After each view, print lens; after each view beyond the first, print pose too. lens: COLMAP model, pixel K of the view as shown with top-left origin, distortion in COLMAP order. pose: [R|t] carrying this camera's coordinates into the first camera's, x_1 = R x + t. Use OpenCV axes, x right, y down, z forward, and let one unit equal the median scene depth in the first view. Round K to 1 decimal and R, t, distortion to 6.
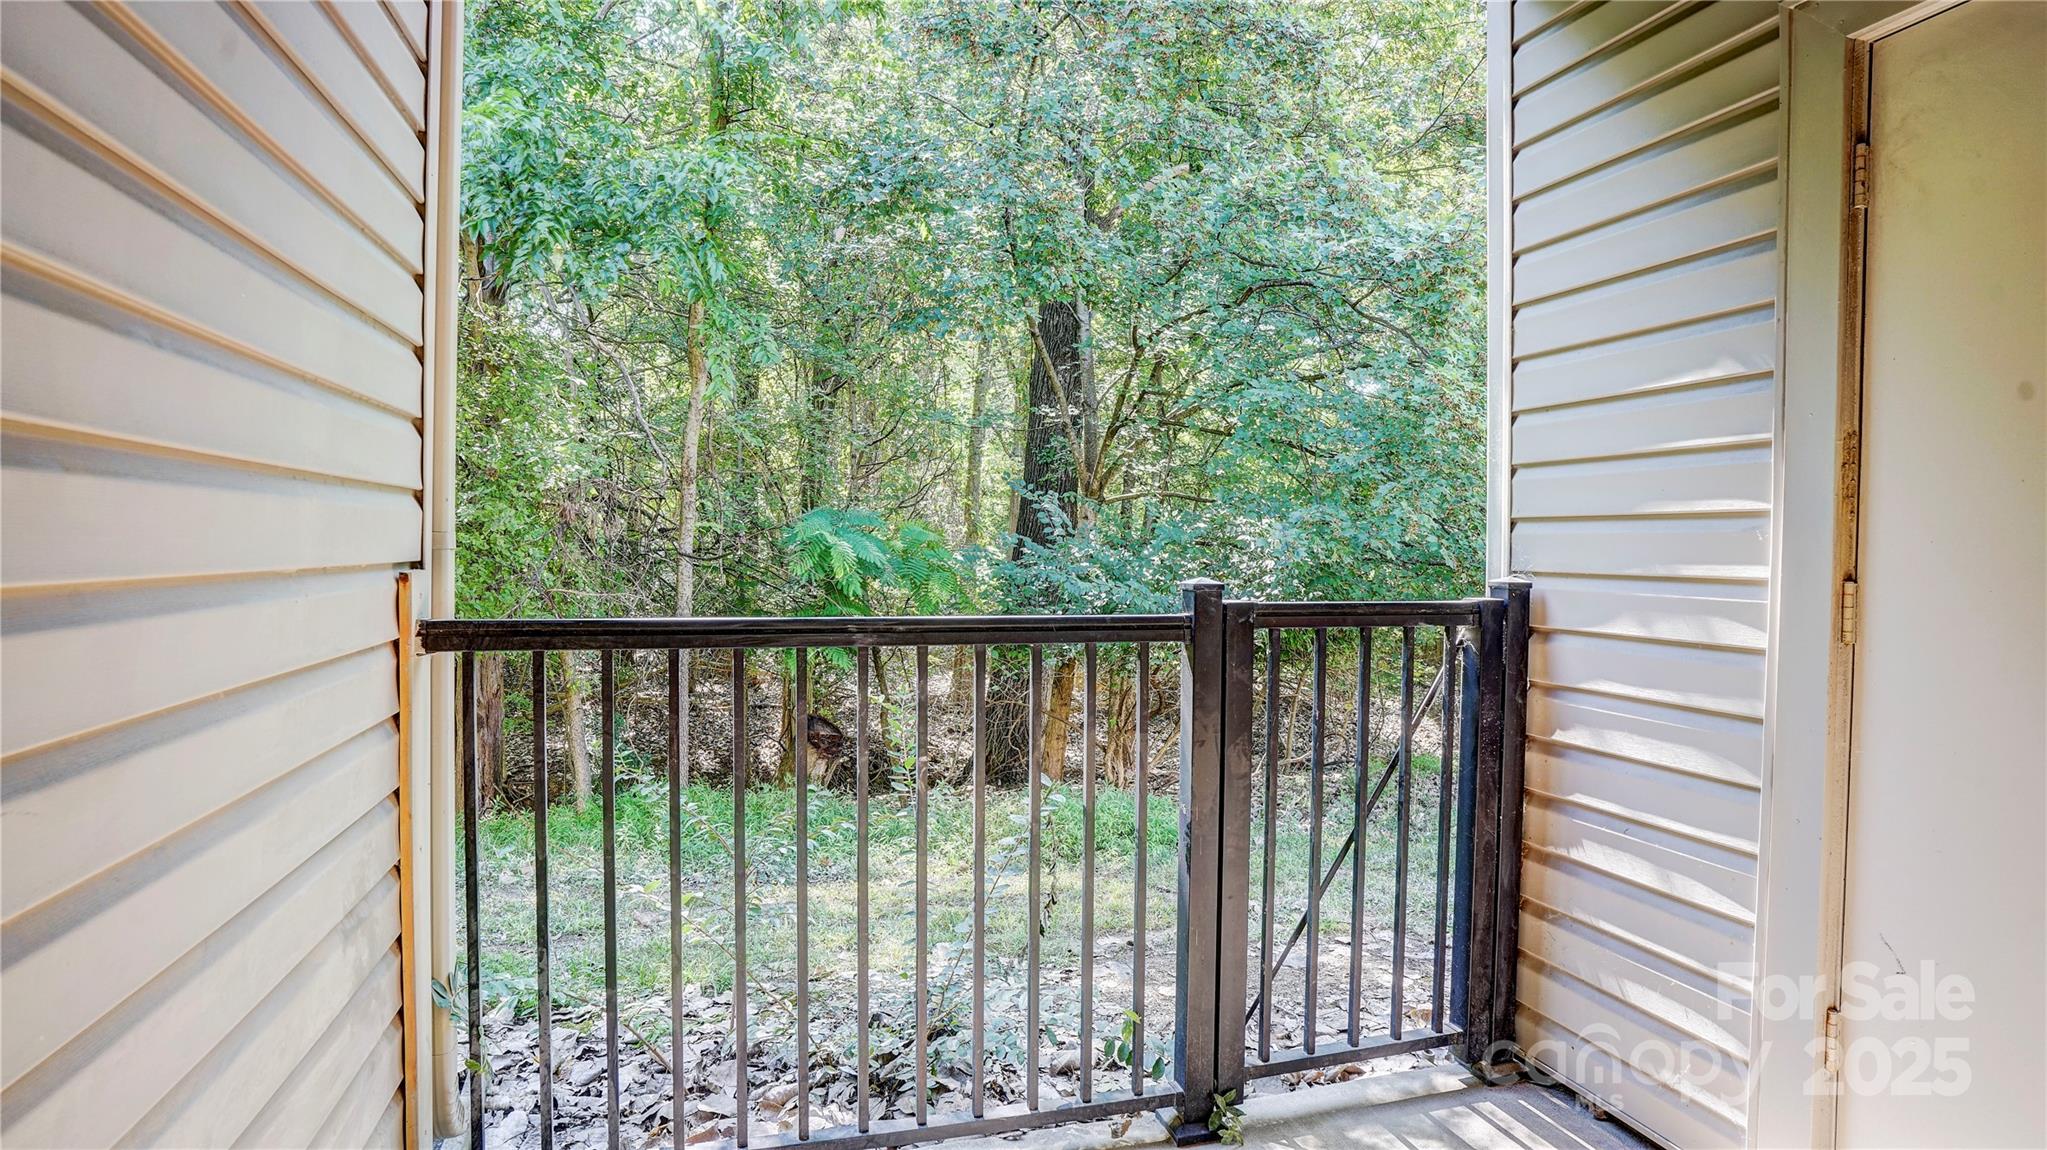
lens RADIAL K [[1064.6, 0, 1021.9], [0, 1064.6, 571.8], [0, 0, 1]] dist [-0.079505, 0.046912]
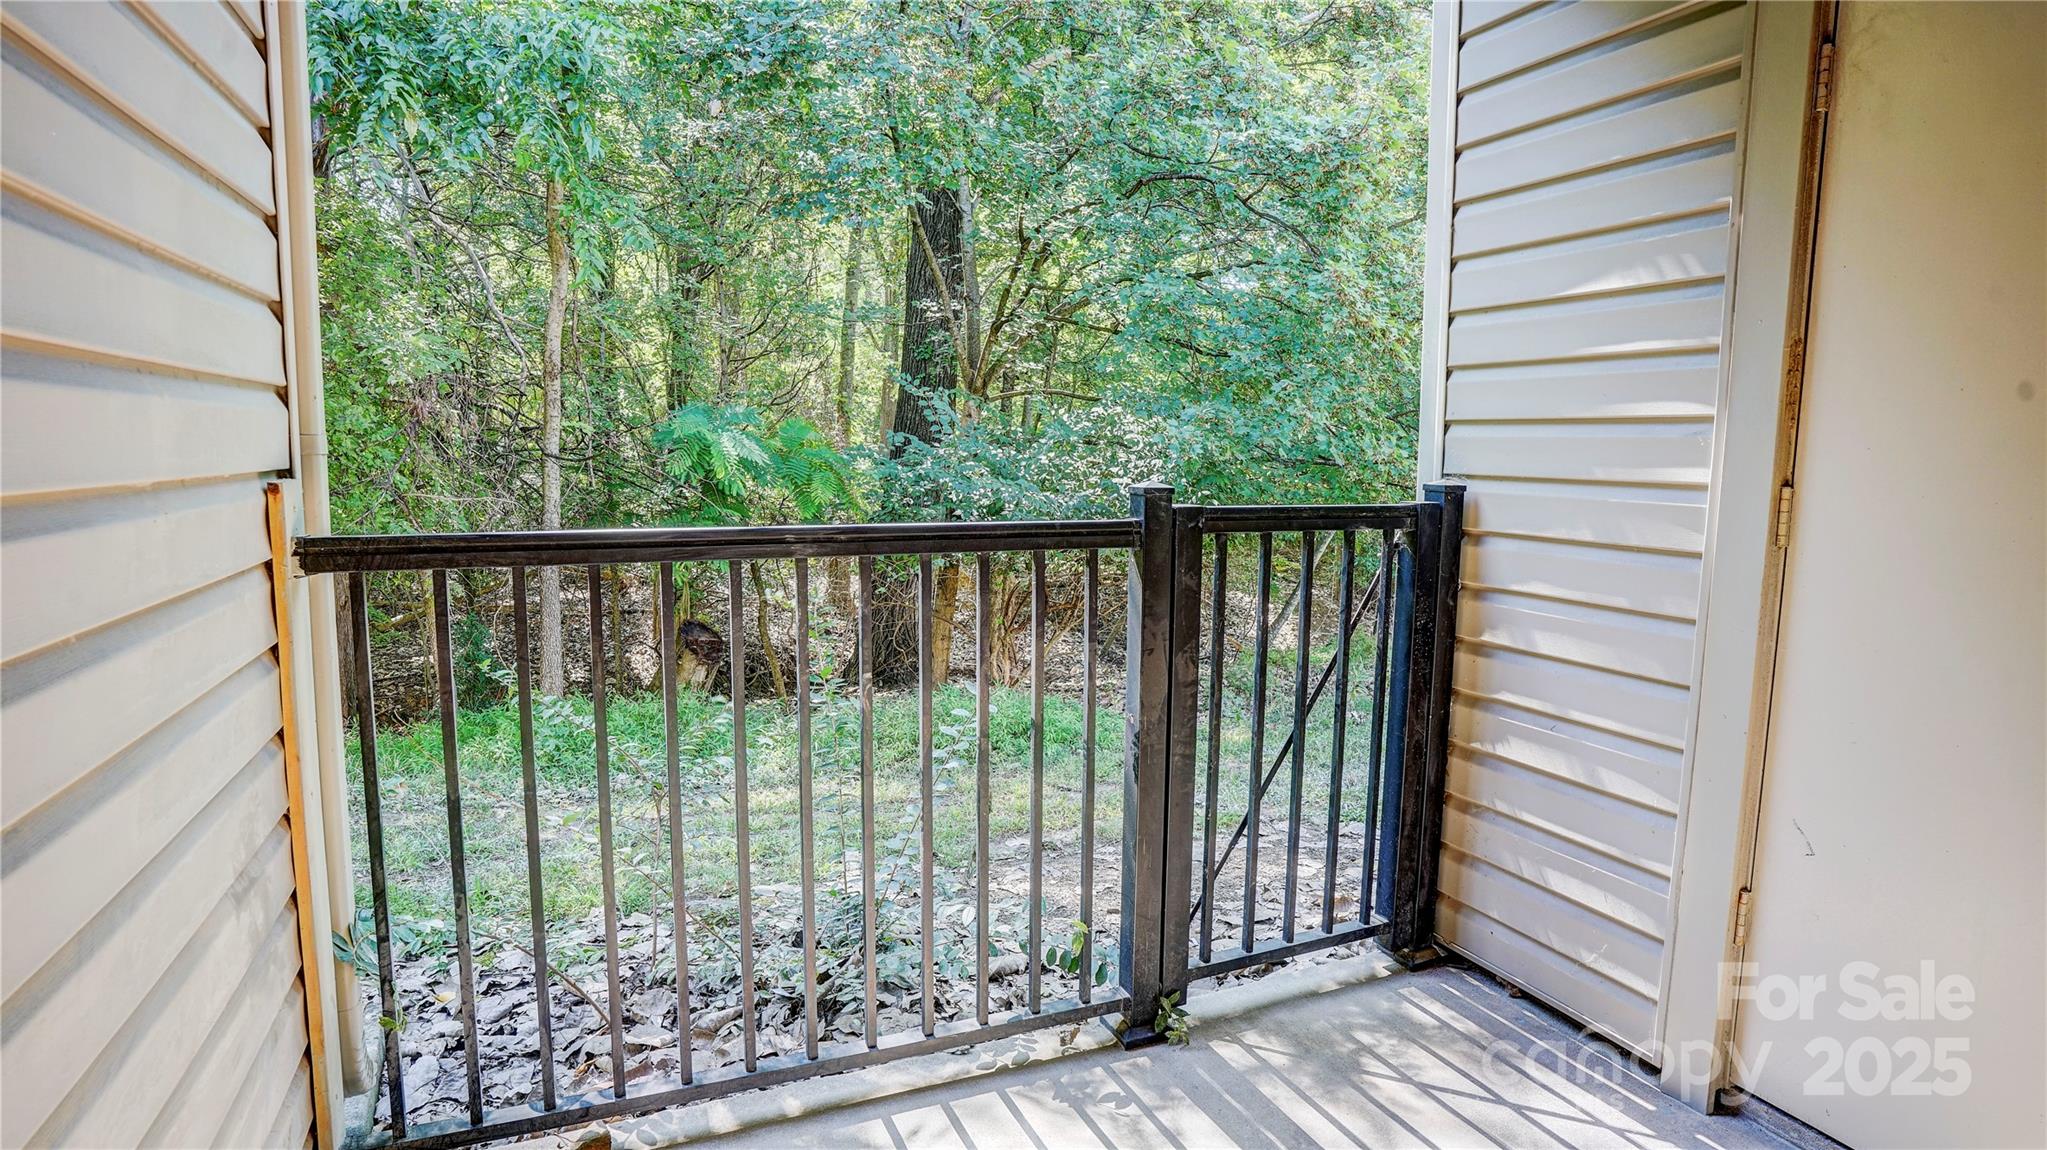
lens RADIAL K [[1064.6, 0, 1021.9], [0, 1064.6, 571.8], [0, 0, 1]] dist [-0.079505, 0.046912]
pose [[0.992351, -0.014062, 0.122645, -0.059487], [0.002242, 0.995381, 0.095982, -0.004928], [-0.123428, -0.094973, 0.987798, 0.049098]]
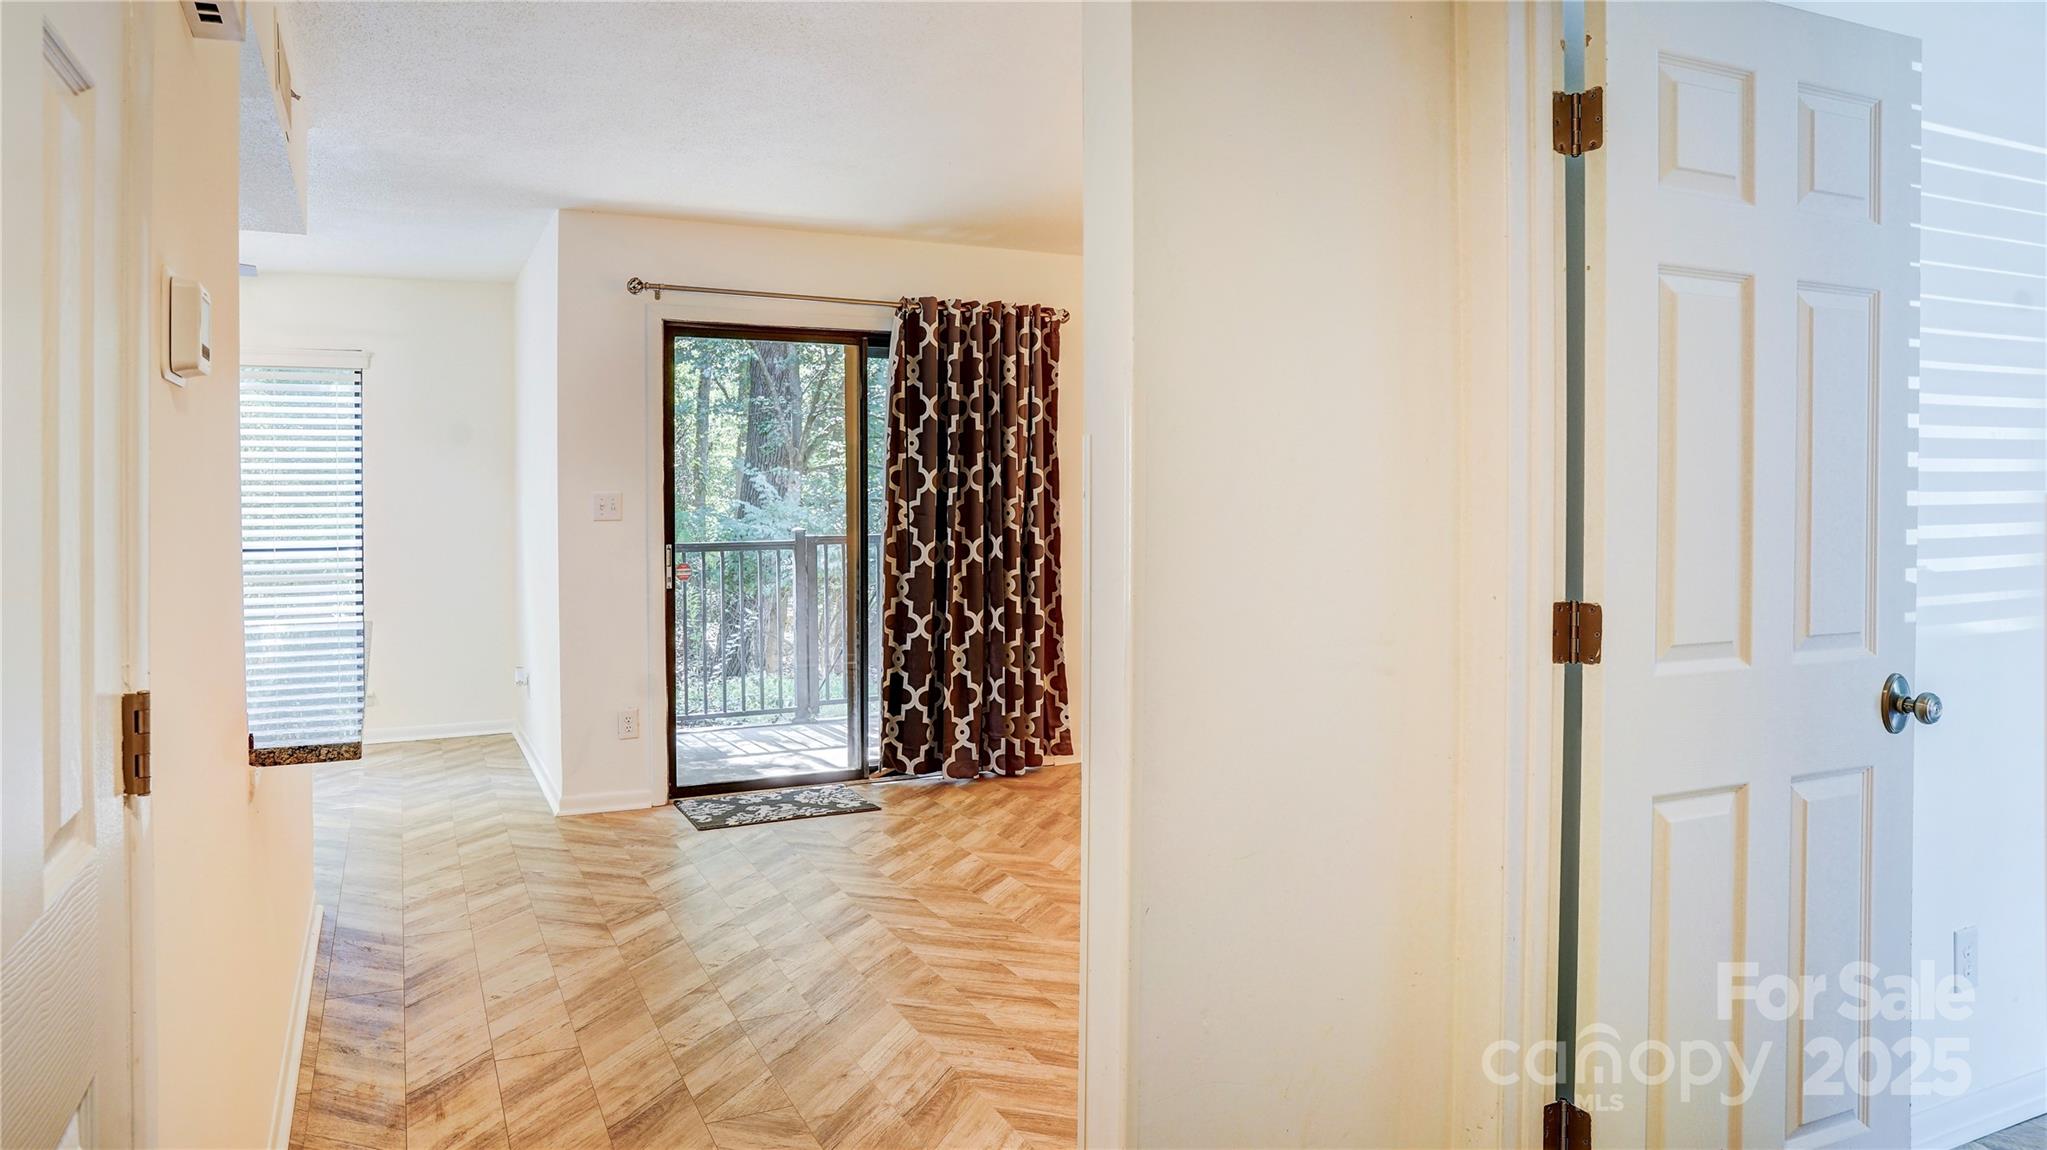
lens RADIAL K [[1198.3, 0, 863.4], [0, 1198.3, 534.5], [0, 0, 1]] dist [-0.062617, 0.000358]
pose [[0.995529, -0.019422, 0.092440, 0.035427], [0.018533, 0.999773, 0.010469, -0.007203], [-0.092623, -0.008709, 0.995663, -2.042367]]
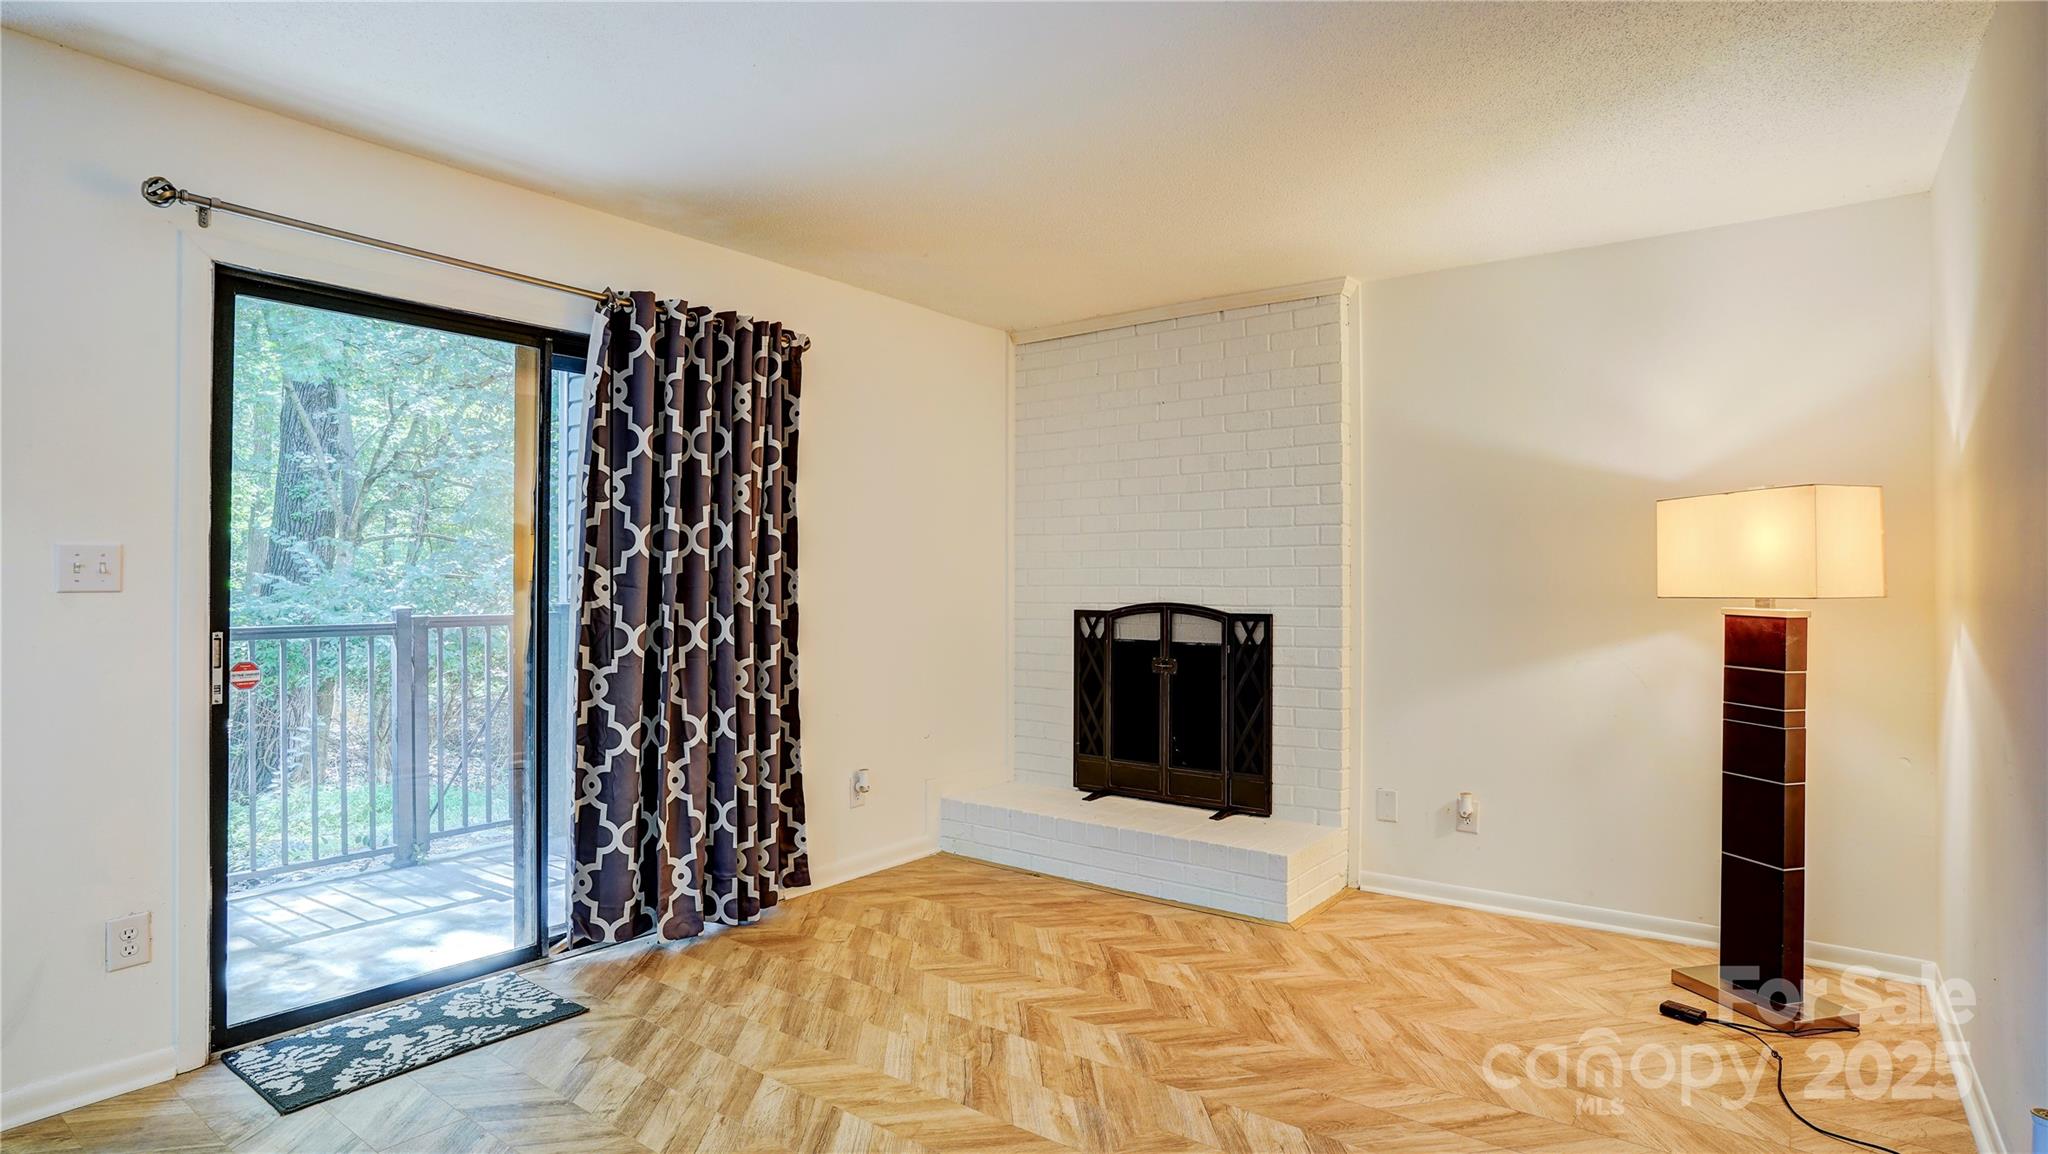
lens RADIAL K [[1078.4, 0, 1013.7], [0, 1078.4, 581.3], [0, 0, 1]] dist [-0.080255, 0.050680]
pose [[0.810635, -0.007632, 0.585502, -0.073356], [0.016263, 0.999823, -0.009485, -0.003644], [-0.585326, 0.017211, 0.810615, -1.341654]]
